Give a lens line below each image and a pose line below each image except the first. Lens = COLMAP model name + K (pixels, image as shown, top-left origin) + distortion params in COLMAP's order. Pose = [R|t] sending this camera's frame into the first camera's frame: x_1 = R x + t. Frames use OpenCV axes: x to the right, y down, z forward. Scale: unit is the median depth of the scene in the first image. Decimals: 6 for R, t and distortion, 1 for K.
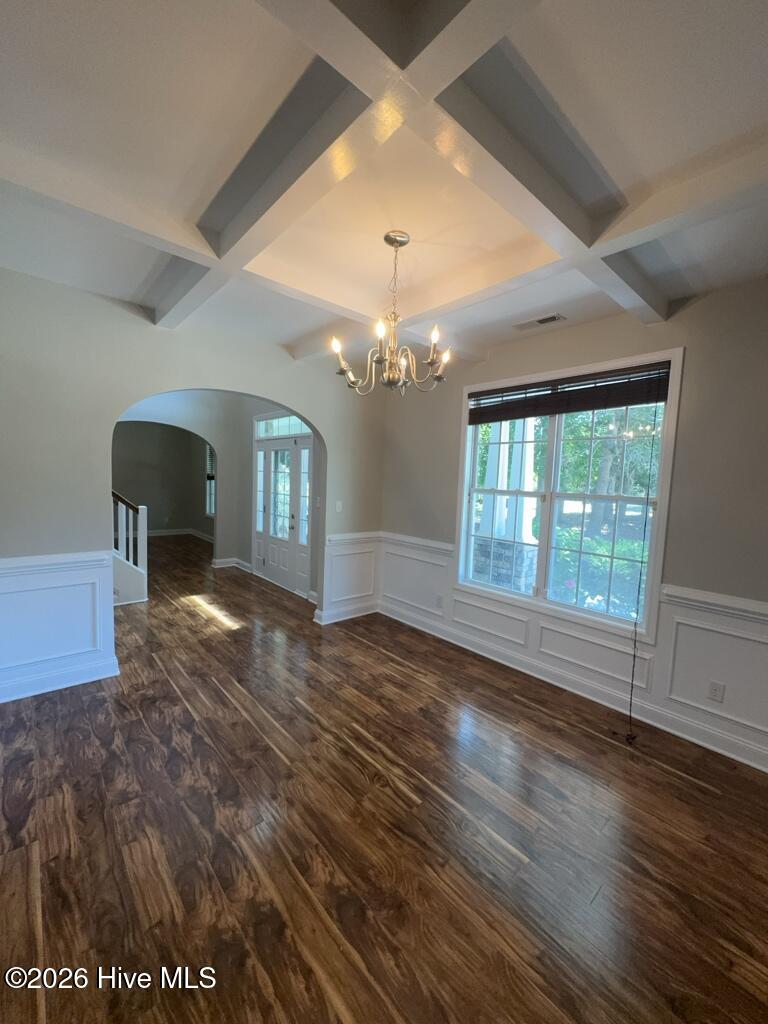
lens RADIAL K [[432.2, 0, 384.0], [0, 432.2, 512.0], [0, 0, 1]] dist [-0.000073, -0.000166]
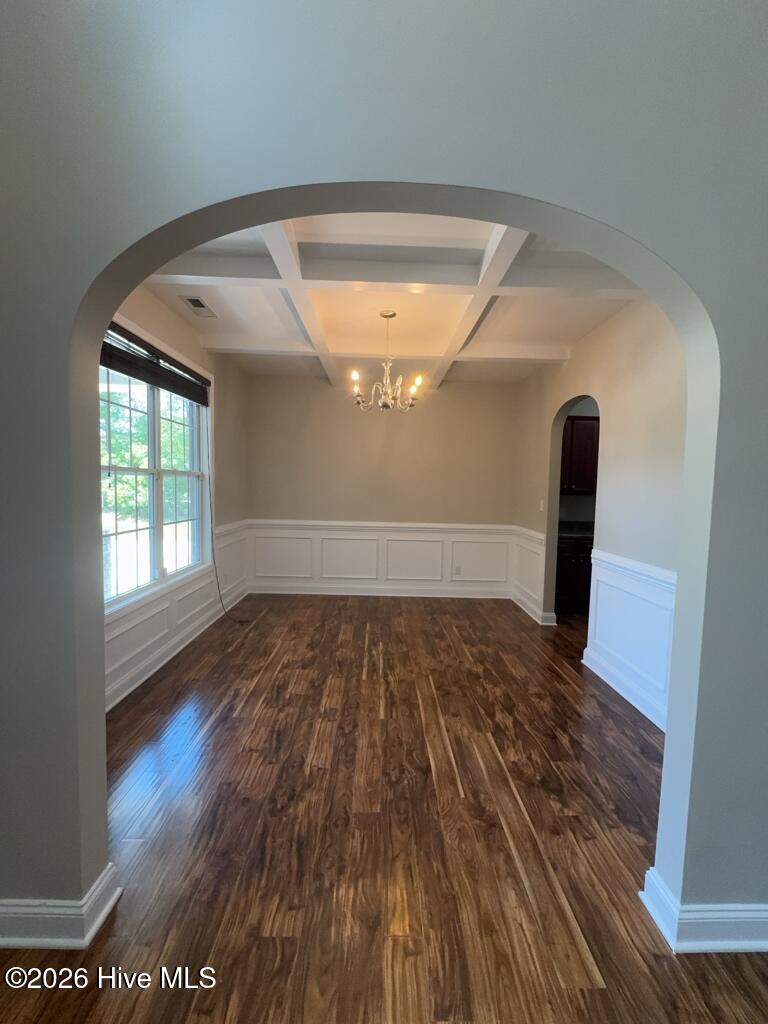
lens RADIAL K [[413.8, 0, 384.0], [0, 413.8, 512.0], [0, 0, 1]] dist [0.001370, 0.000075]
pose [[-0.773159, -0.098098, 0.626579, -0.746565], [-0.006009, 0.989054, 0.147433, -0.116295], [-0.634184, 0.110224, -0.765285, 1.723032]]
